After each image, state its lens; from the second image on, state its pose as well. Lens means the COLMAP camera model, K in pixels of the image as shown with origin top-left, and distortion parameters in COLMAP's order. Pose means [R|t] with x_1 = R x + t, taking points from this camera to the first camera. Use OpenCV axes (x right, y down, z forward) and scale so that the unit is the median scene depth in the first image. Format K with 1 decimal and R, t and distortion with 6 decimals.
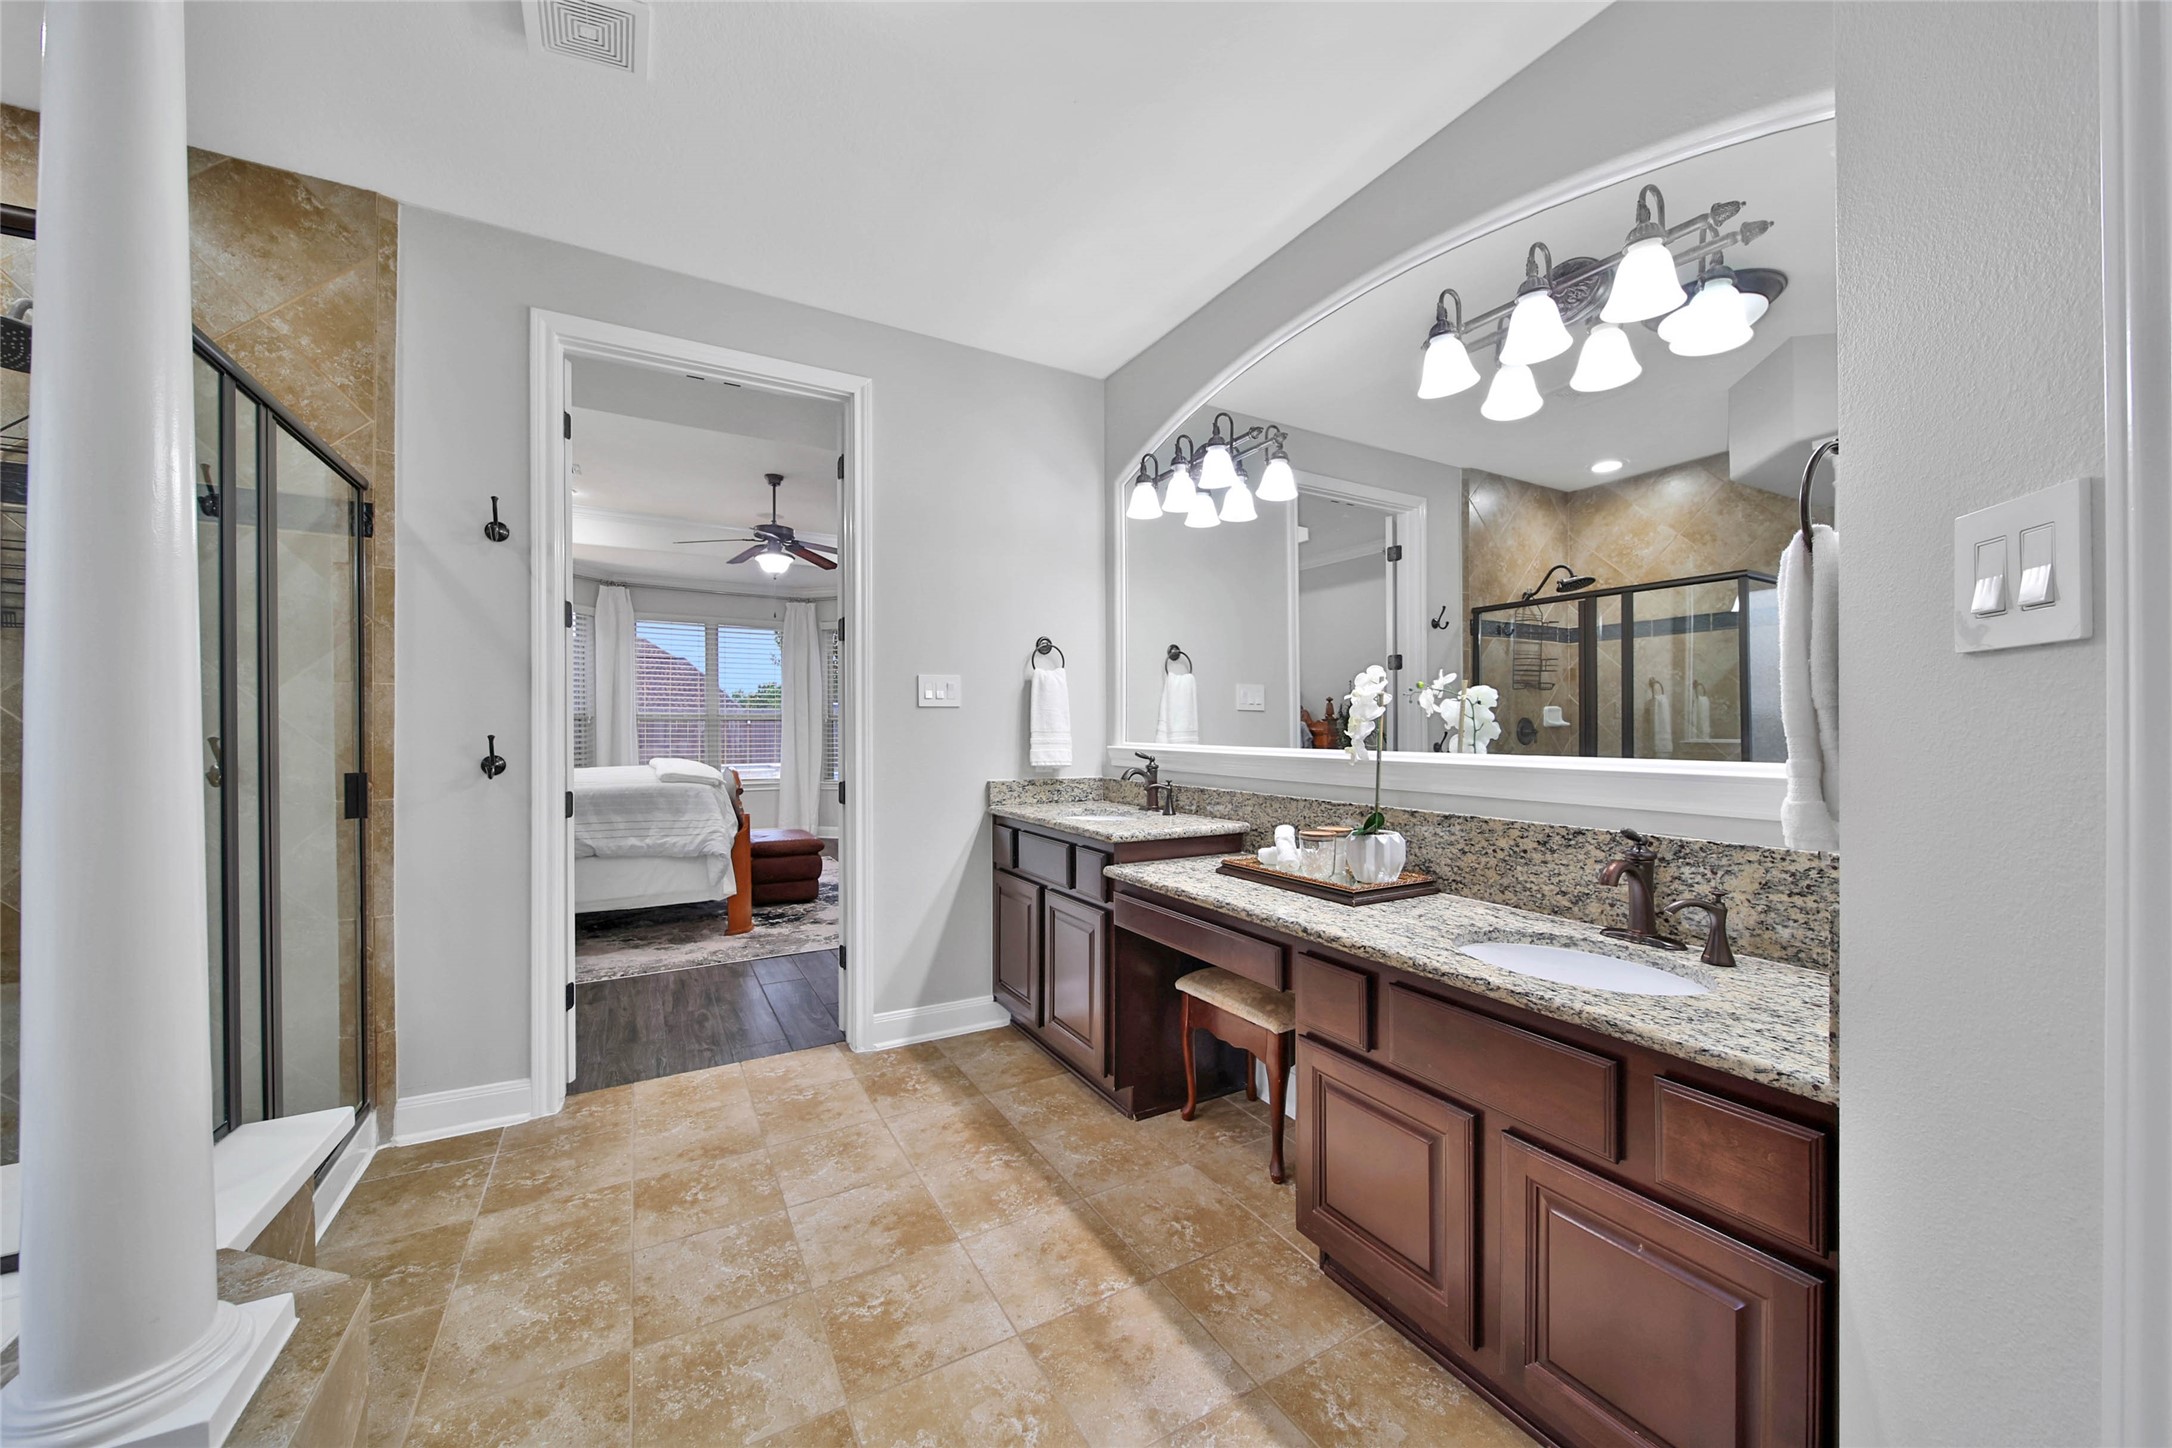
lens RADIAL K [[812.6, 0, 1099.9], [0, 812.6, 725.3], [0, 0, 1]] dist [-0.001429, -0.000904]
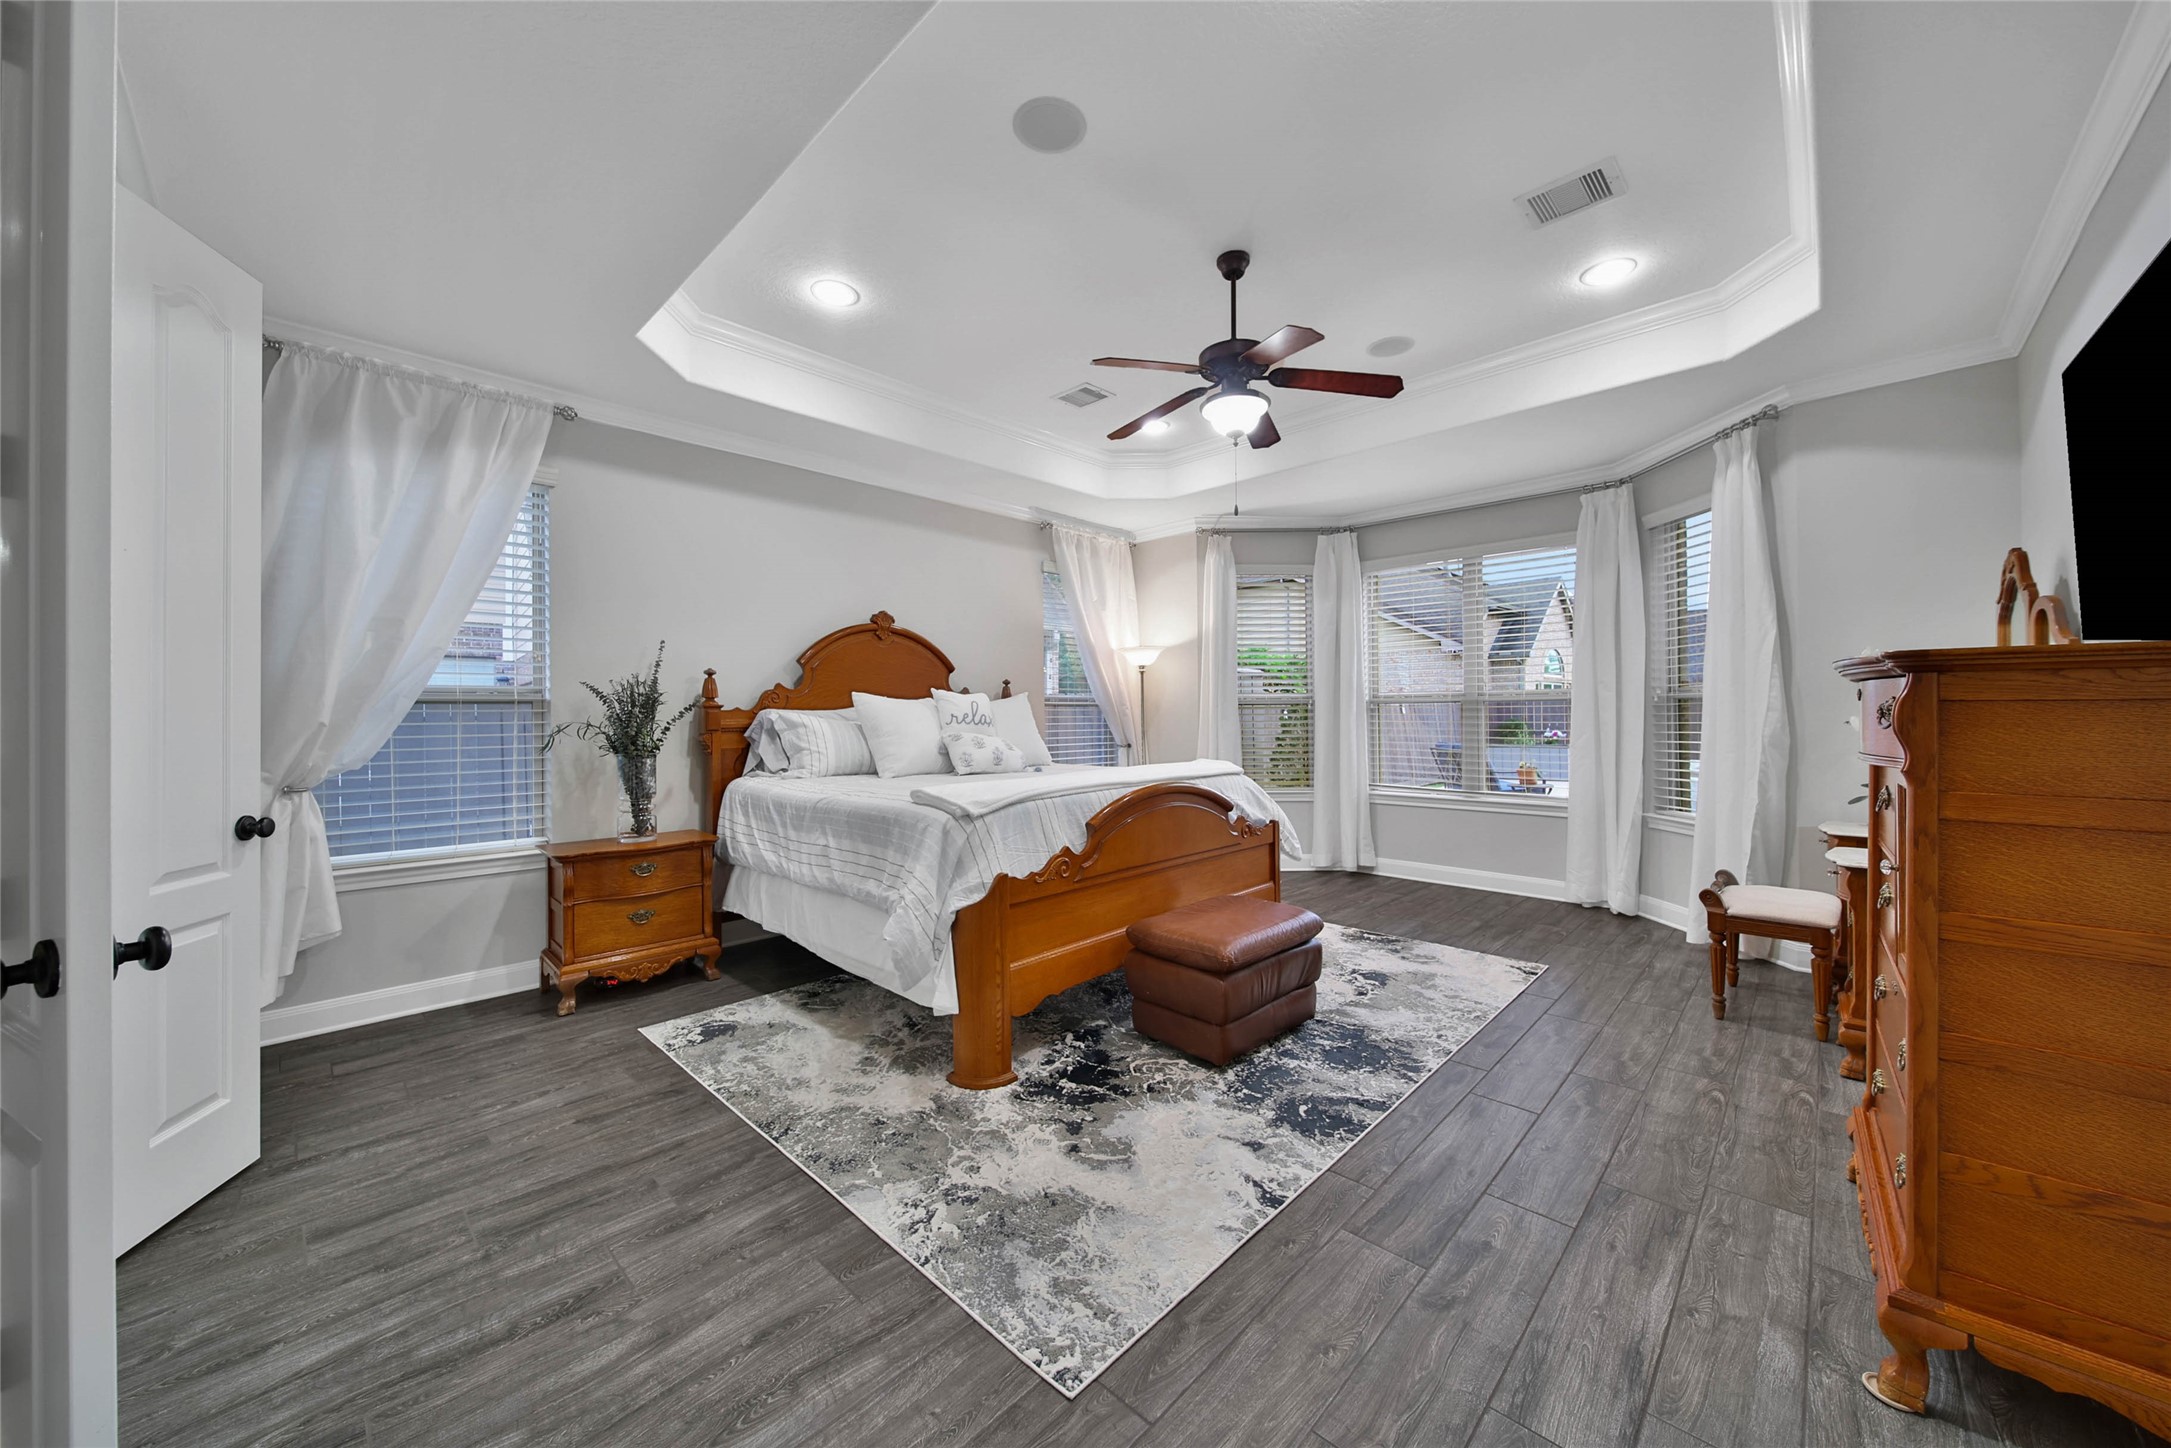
lens RADIAL K [[779.5, 0, 1066.4], [0, 779.5, 714.6], [0, 0, 1]] dist [-0.001702, -0.000346]
pose [[0.266673, 0.001651, -0.963786, 0.095079], [0.009033, 0.999950, 0.004213, -0.002270], [0.963745, -0.009829, 0.266645, 0.941266]]
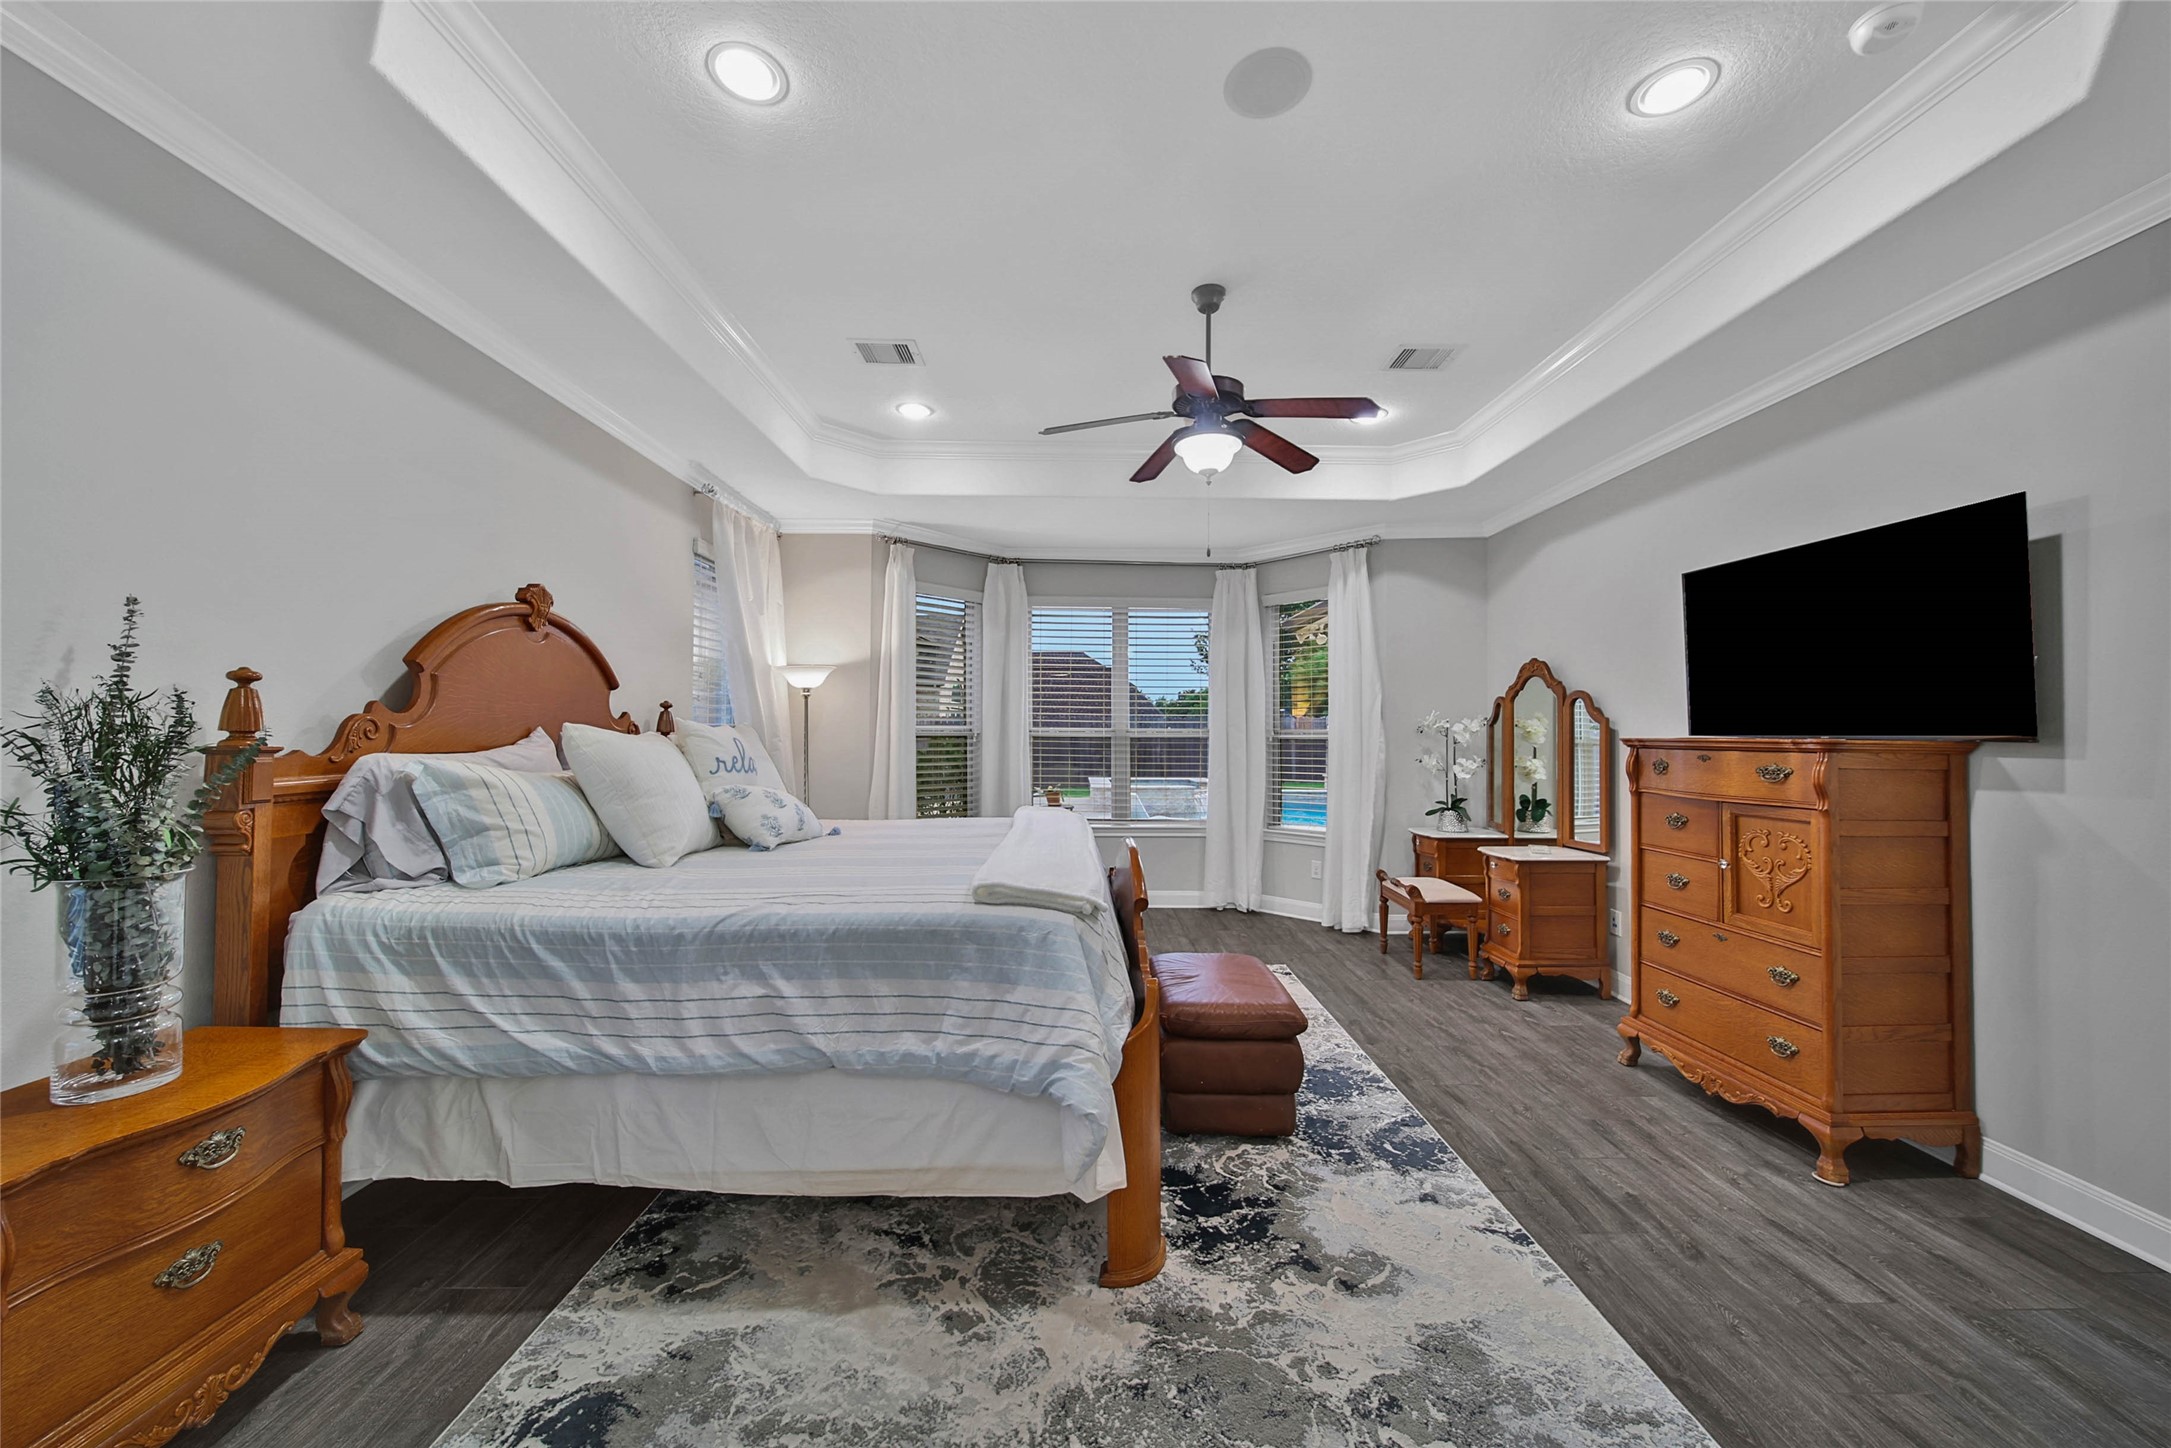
lens RADIAL K [[812.2, 0, 1093.9], [0, 812.2, 716.9], [0, 0, 1]] dist [-0.001429, -0.000904]
pose [[0.876162, -0.000922, -0.482015, -0.265435], [-0.007206, 0.999861, -0.015011, -0.025534], [0.481962, 0.016625, 0.876034, 0.634074]]
